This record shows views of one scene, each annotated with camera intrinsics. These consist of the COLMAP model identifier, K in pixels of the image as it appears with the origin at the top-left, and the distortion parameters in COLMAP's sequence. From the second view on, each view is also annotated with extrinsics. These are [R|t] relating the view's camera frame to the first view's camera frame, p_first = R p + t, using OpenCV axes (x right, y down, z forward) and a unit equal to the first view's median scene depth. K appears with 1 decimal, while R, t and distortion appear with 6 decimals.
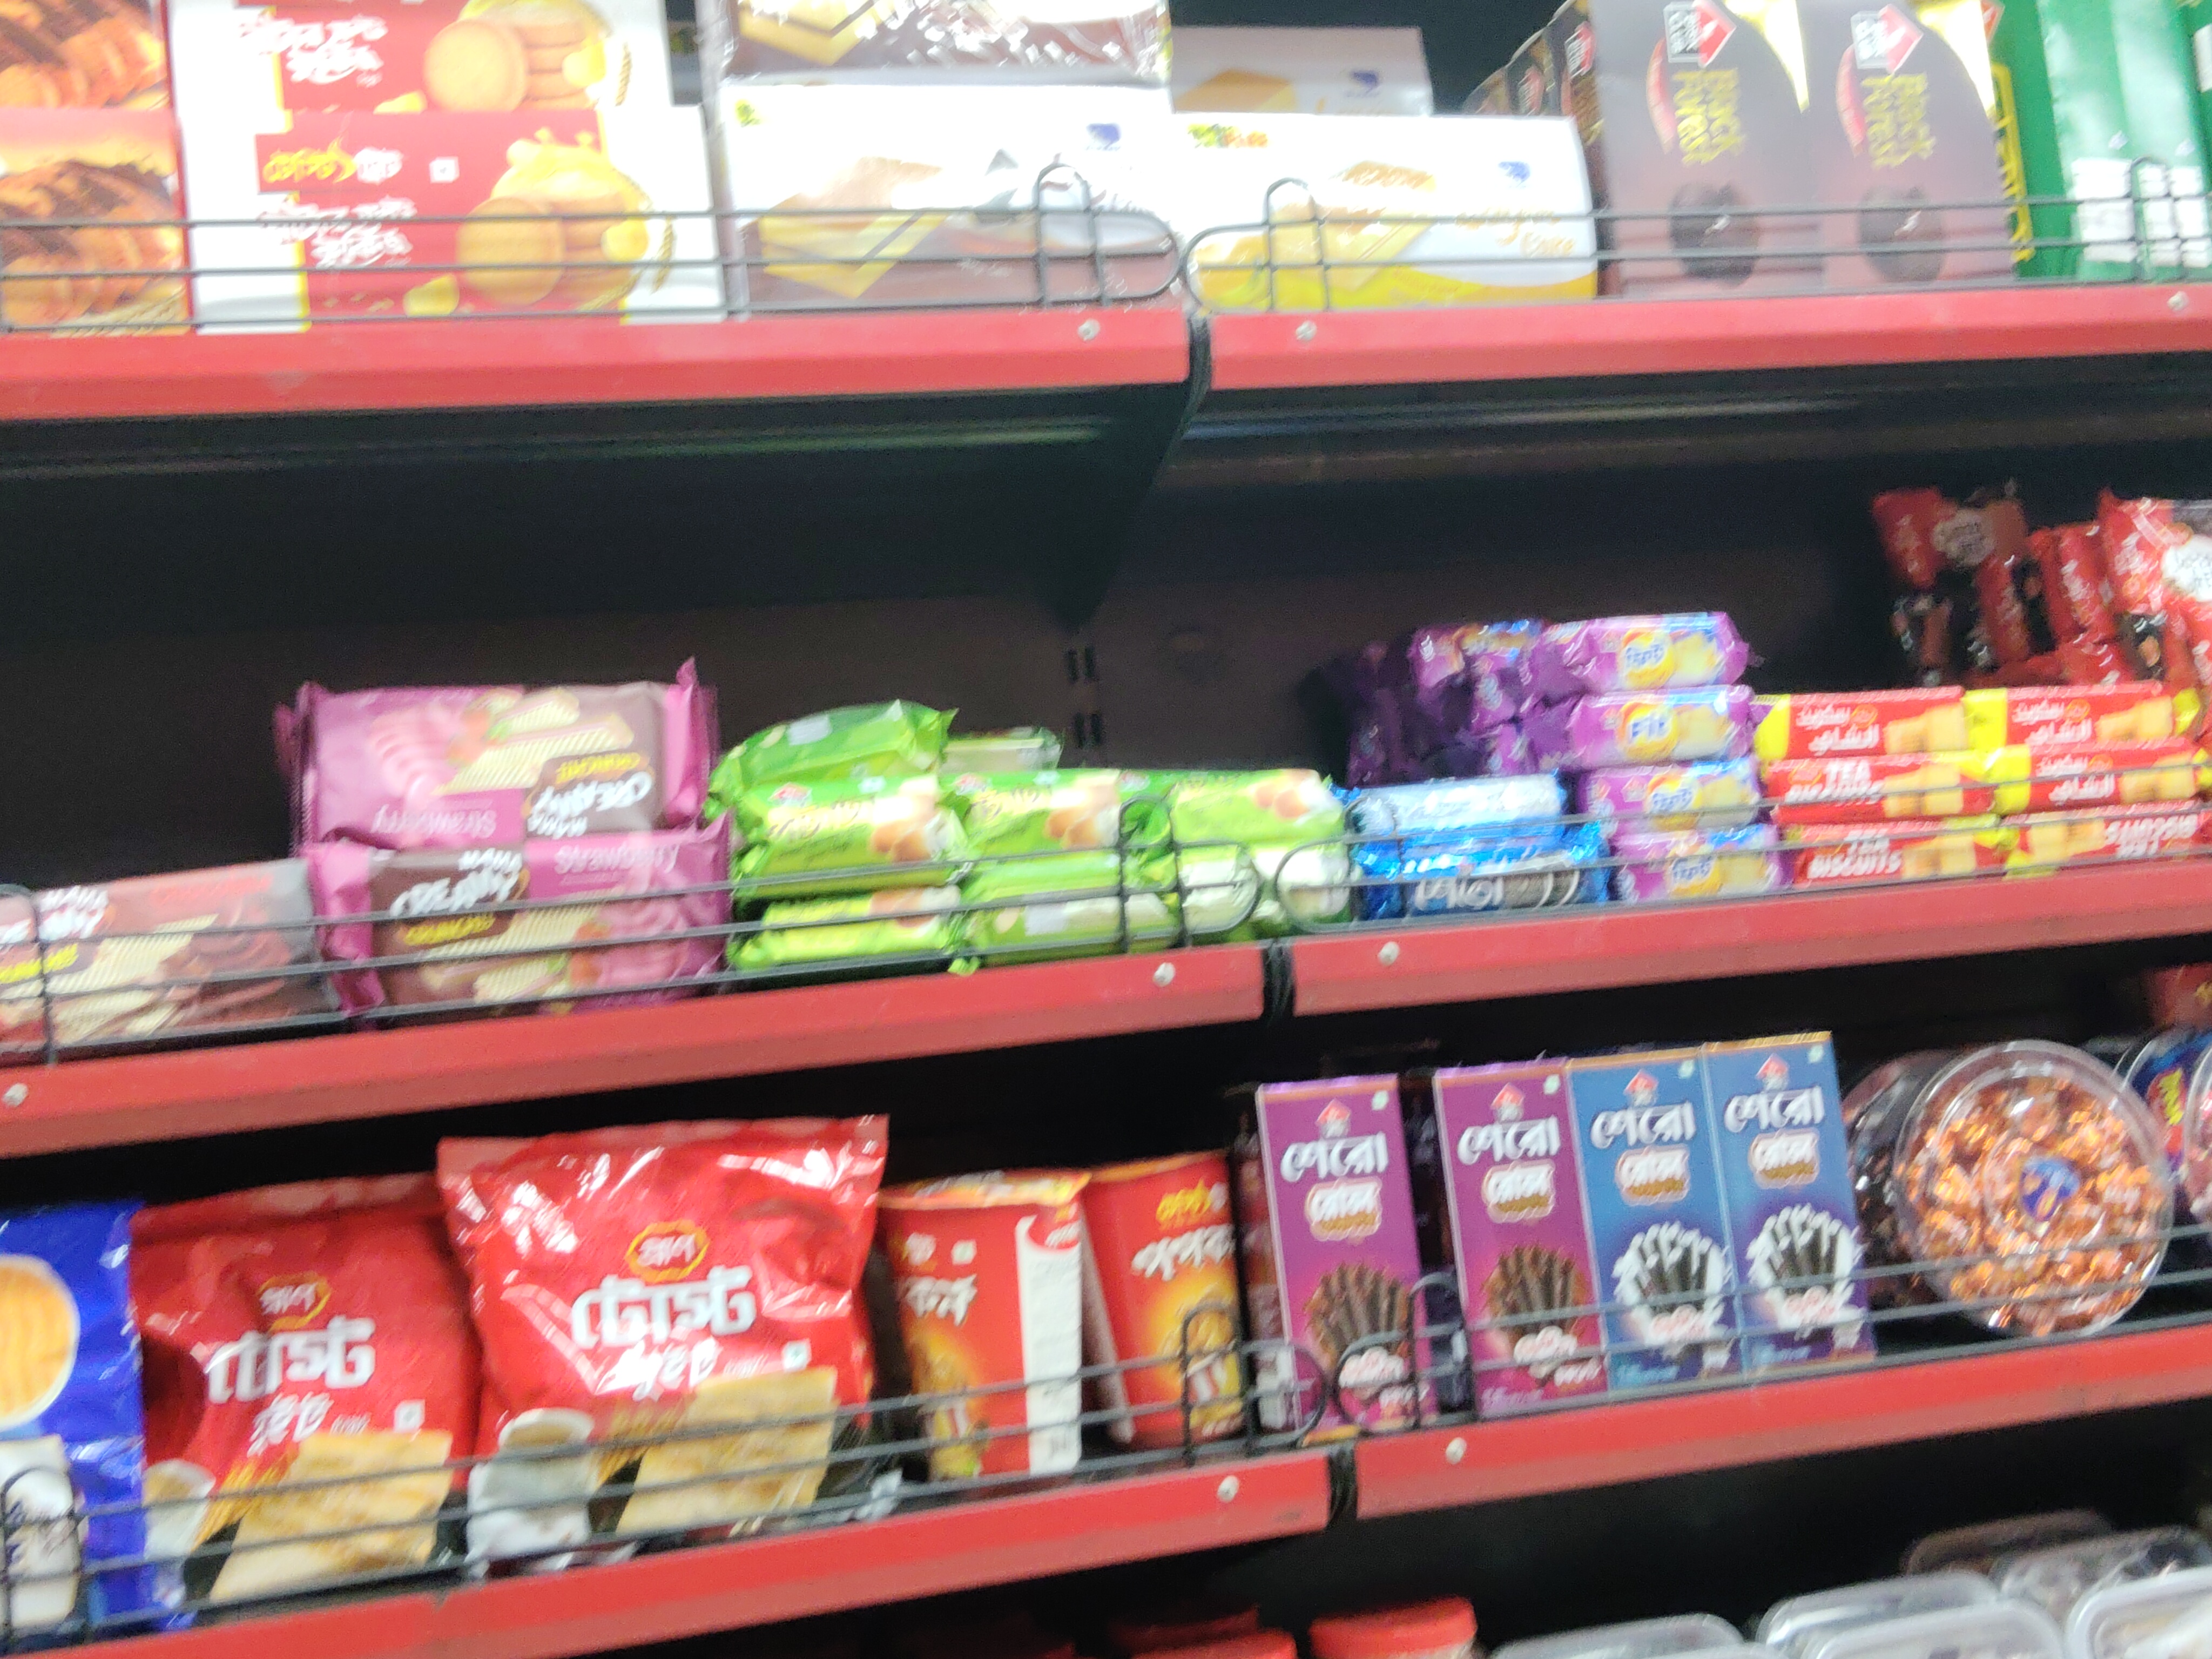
lens RADIAL K [[2477.0, 0, 1067.3], [0, 2477.0, 784.6], [0, 0, 1]] dist [0.136169, -0.257976]
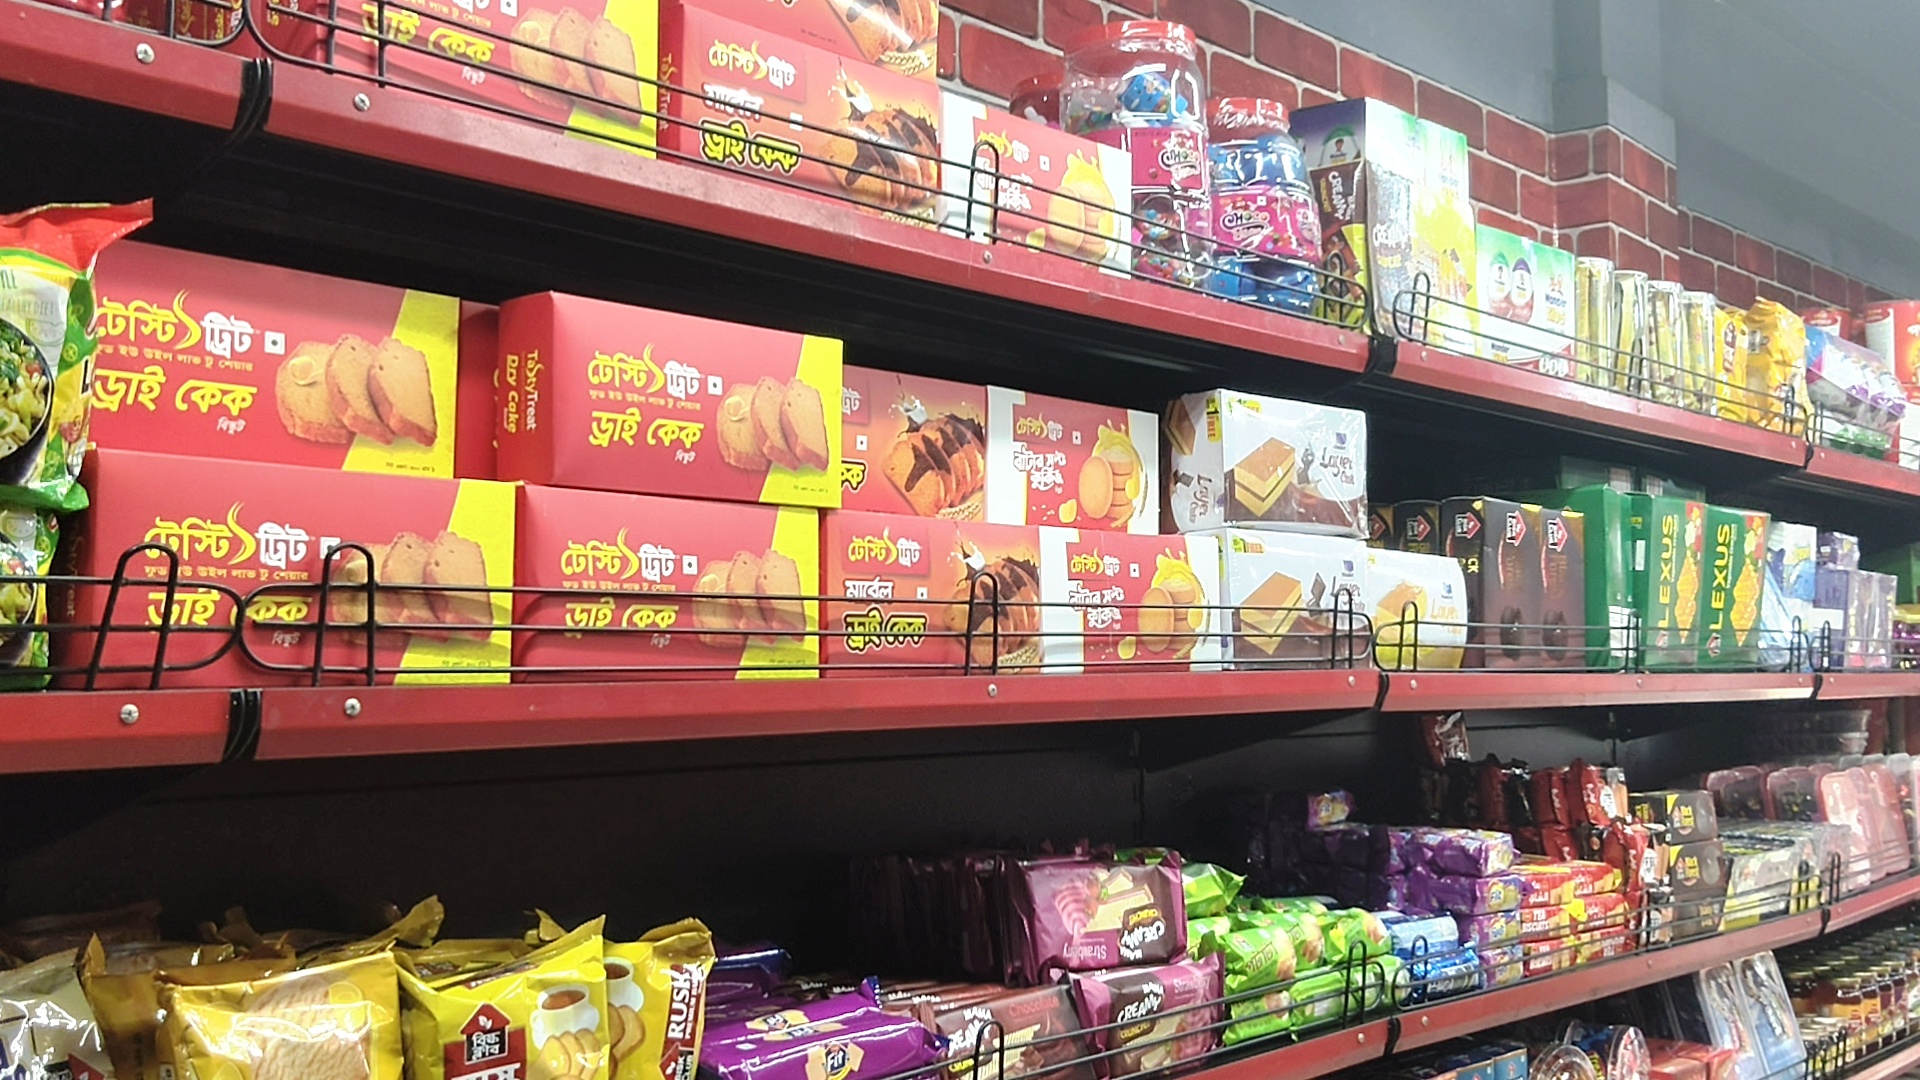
lens RADIAL K [[1850.7, 0, 938.7], [0, 1850.7, 538.3], [0, 0, 1]] dist [0.118696, -0.185935]
pose [[0.837628, 0.142131, 0.527426, -1.026630], [-0.151769, 0.988094, -0.025241, -0.212406], [-0.524734, -0.058904, 0.849226, -0.009134]]
